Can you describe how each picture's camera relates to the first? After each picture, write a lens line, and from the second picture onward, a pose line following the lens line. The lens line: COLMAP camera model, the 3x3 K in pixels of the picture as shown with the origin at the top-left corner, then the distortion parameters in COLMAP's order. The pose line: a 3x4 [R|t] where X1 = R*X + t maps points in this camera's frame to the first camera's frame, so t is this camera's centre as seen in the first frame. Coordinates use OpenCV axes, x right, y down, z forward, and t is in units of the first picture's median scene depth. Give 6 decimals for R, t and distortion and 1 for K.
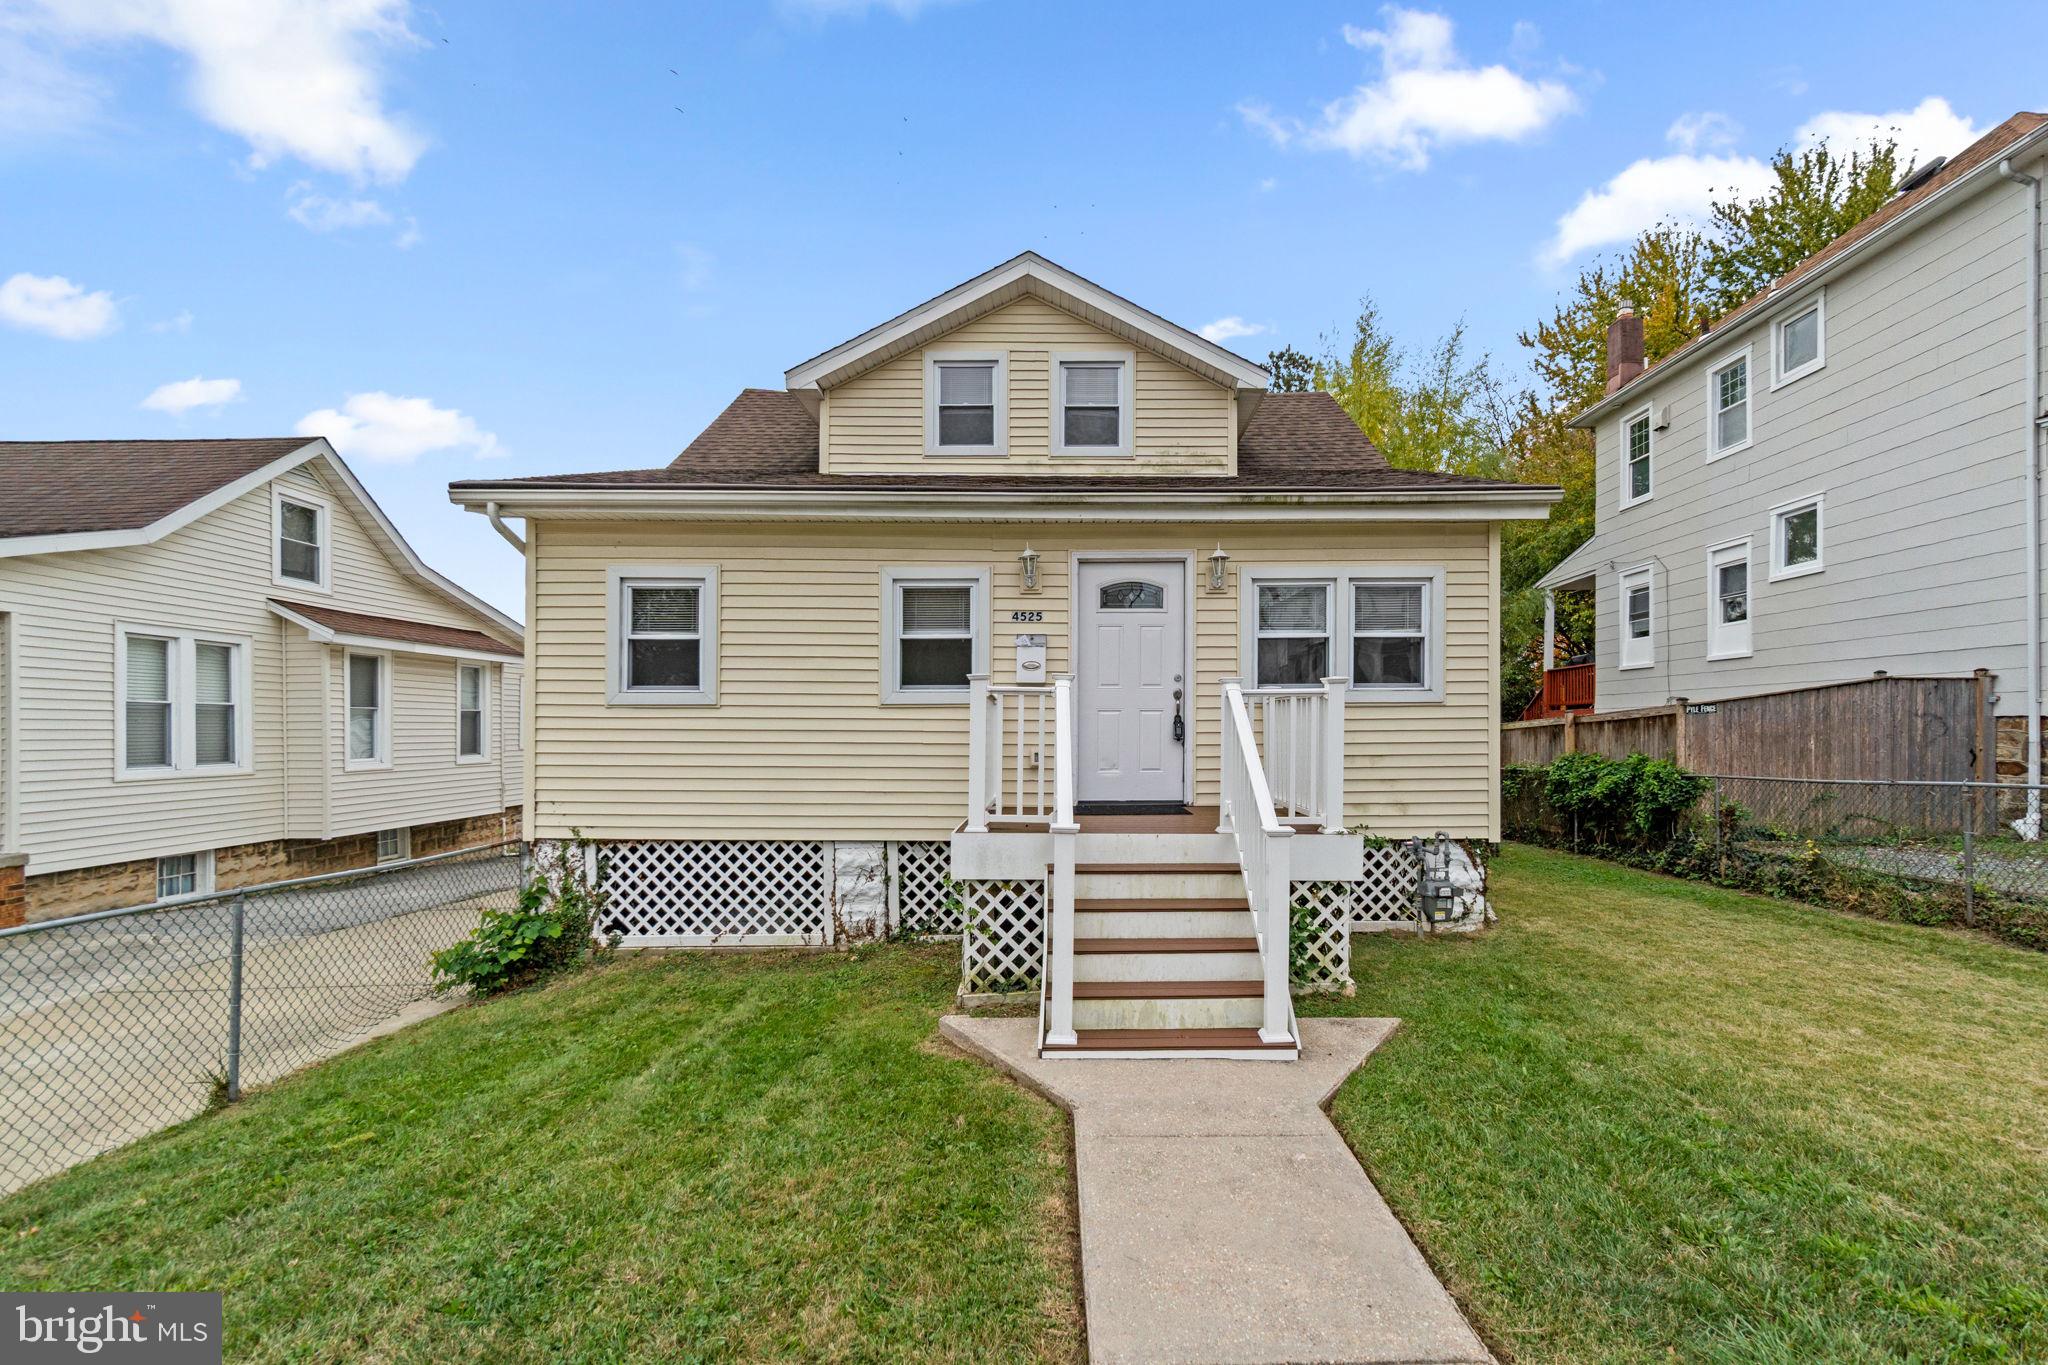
lens RADIAL K [[946.7, 0, 1092.1], [0, 946.7, 692.4], [0, 0, 1]] dist [-0.001806, -0.000195]
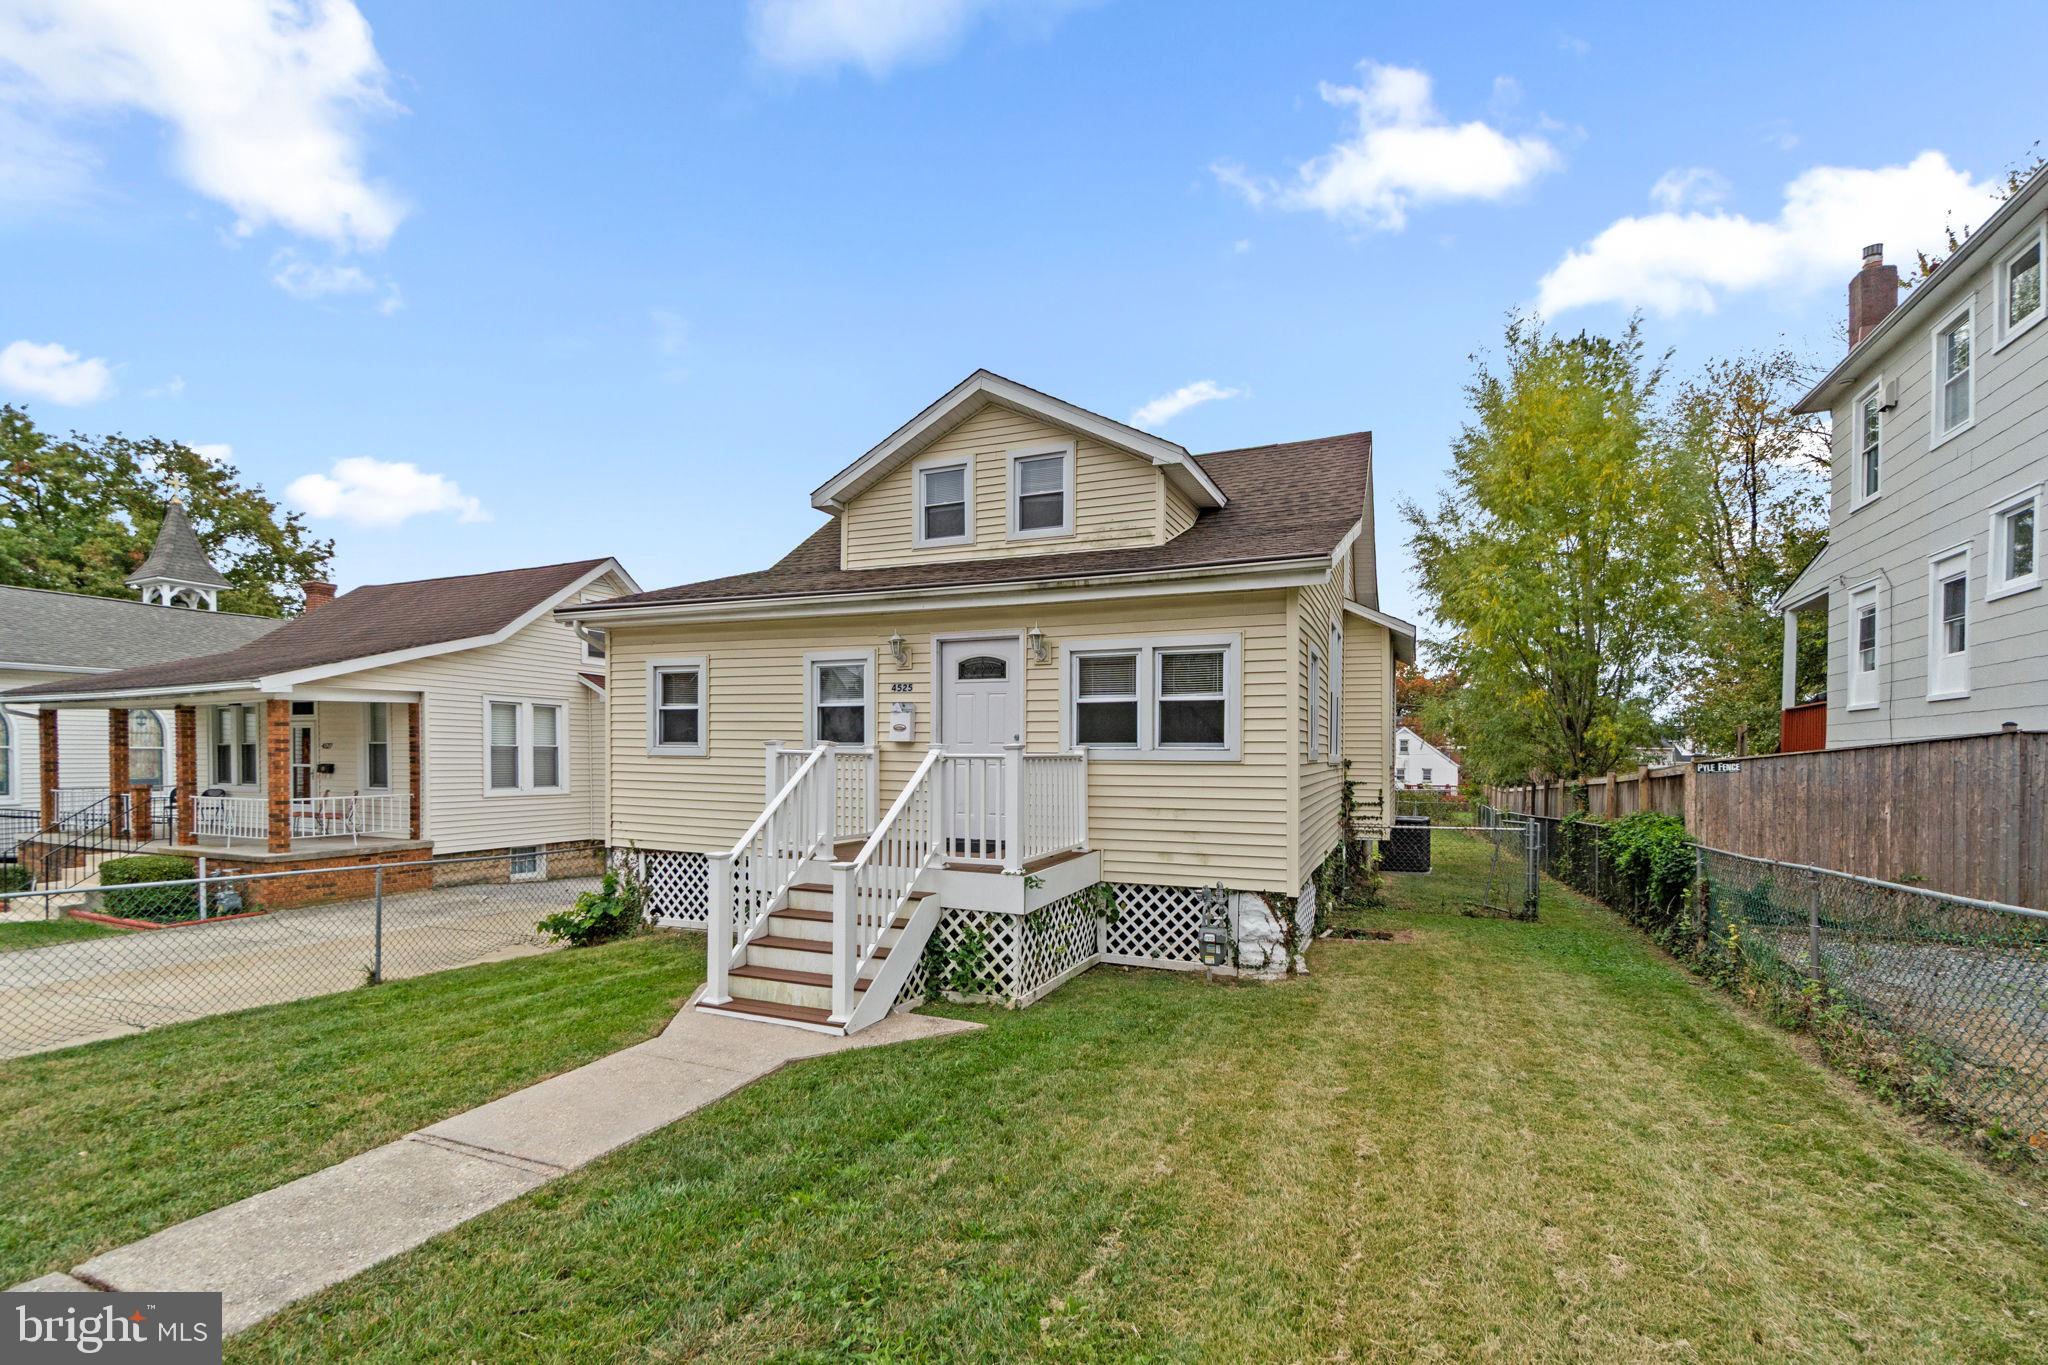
lens RADIAL K [[945.1, 0, 1022.6], [0, 945.1, 741.9], [0, 0, 1]] dist [0.001169, 0.000383]
pose [[0.909065, 0.005149, -0.416622, 0.582846], [0.002071, 0.999855, 0.016876, -0.029503], [0.416649, -0.016204, 0.908923, -0.062070]]
